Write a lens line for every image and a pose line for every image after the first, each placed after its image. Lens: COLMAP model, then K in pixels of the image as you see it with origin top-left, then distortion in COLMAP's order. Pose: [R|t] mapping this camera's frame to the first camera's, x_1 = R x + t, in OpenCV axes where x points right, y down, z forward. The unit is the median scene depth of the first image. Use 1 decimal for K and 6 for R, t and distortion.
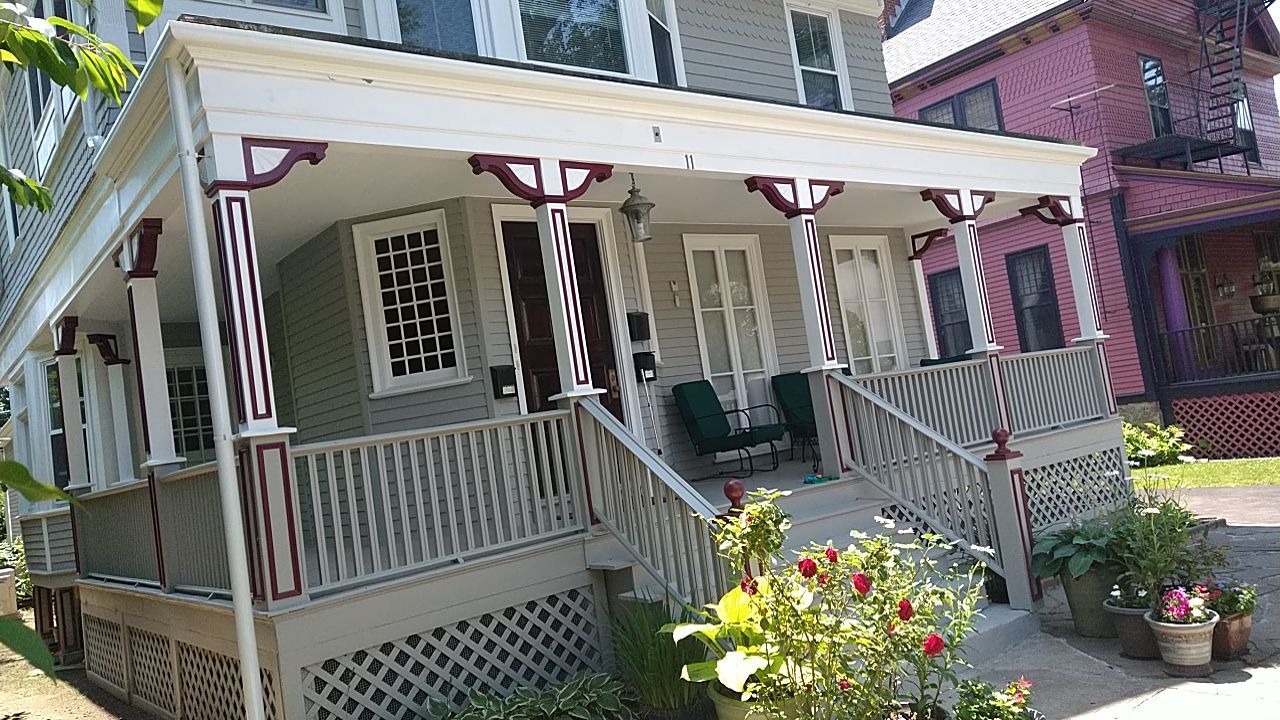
lens RADIAL K [[935.1, 0, 575.5], [0, 935.1, 367.0], [0, 0, 1]] dist [0.104095, -0.142707]
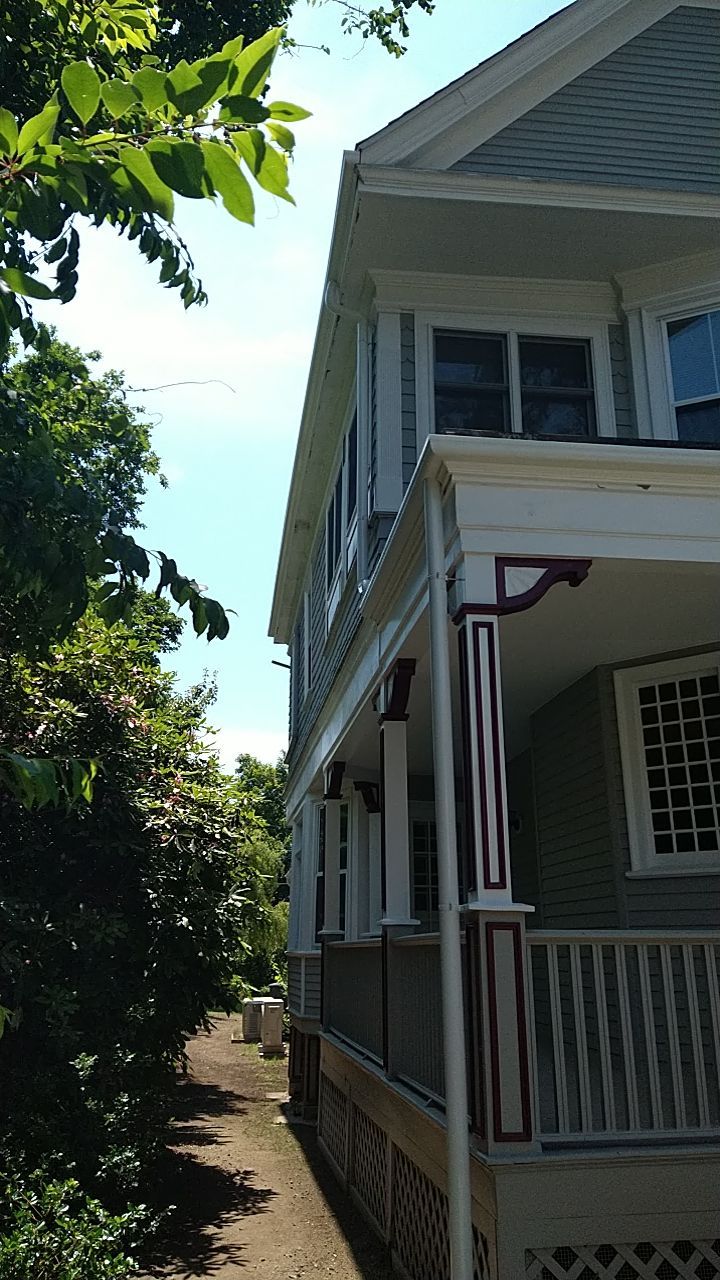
lens RADIAL K [[935.1, 0, 365.4], [0, 935.1, 636.2], [0, 0, 1]] dist [0.104095, -0.142707]
pose [[0.885304, -0.004767, -0.464989, -0.046806], [-0.093035, 0.977915, -0.187156, 0.004265], [0.455612, 0.208950, 0.865308, 0.180133]]
